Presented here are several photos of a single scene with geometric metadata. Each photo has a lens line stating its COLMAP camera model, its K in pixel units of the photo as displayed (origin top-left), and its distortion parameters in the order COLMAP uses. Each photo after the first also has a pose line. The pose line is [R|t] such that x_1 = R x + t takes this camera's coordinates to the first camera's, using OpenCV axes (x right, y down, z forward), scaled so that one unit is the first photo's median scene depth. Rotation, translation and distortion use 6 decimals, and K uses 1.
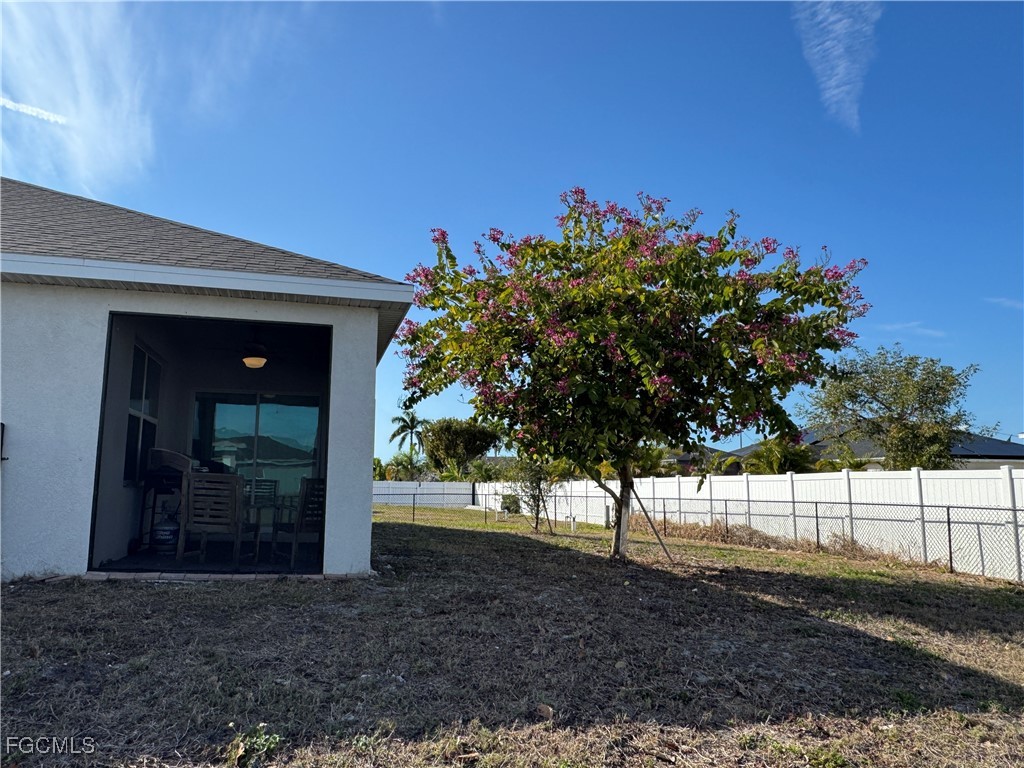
lens RADIAL K [[717.0, 0, 512.0], [0, 717.0, 384.0], [0, 0, 1]] dist [0.003618, -0.003832]
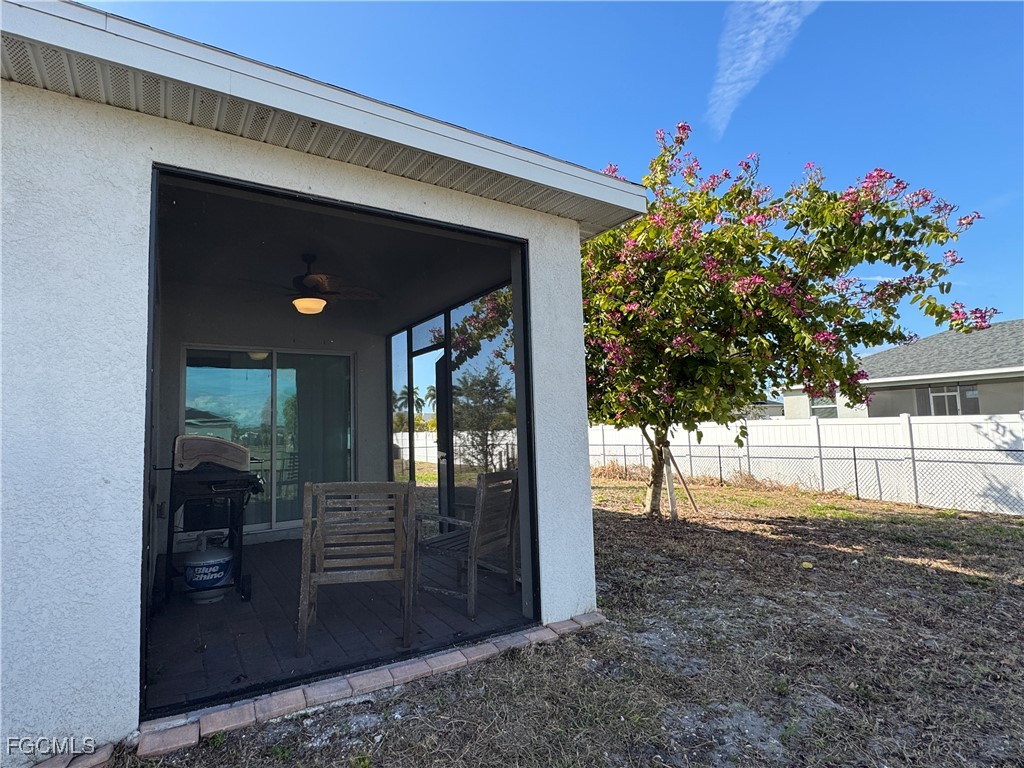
lens RADIAL K [[524.3, 0, 511.4], [0, 524.3, 381.2], [0, 0, 1]] dist [-0.000970, 0.000335]
pose [[0.951995, -0.010939, 0.305919, -0.347781], [-0.004400, 0.998769, 0.049404, 0.019521], [-0.306083, -0.048378, 0.950775, 0.463529]]
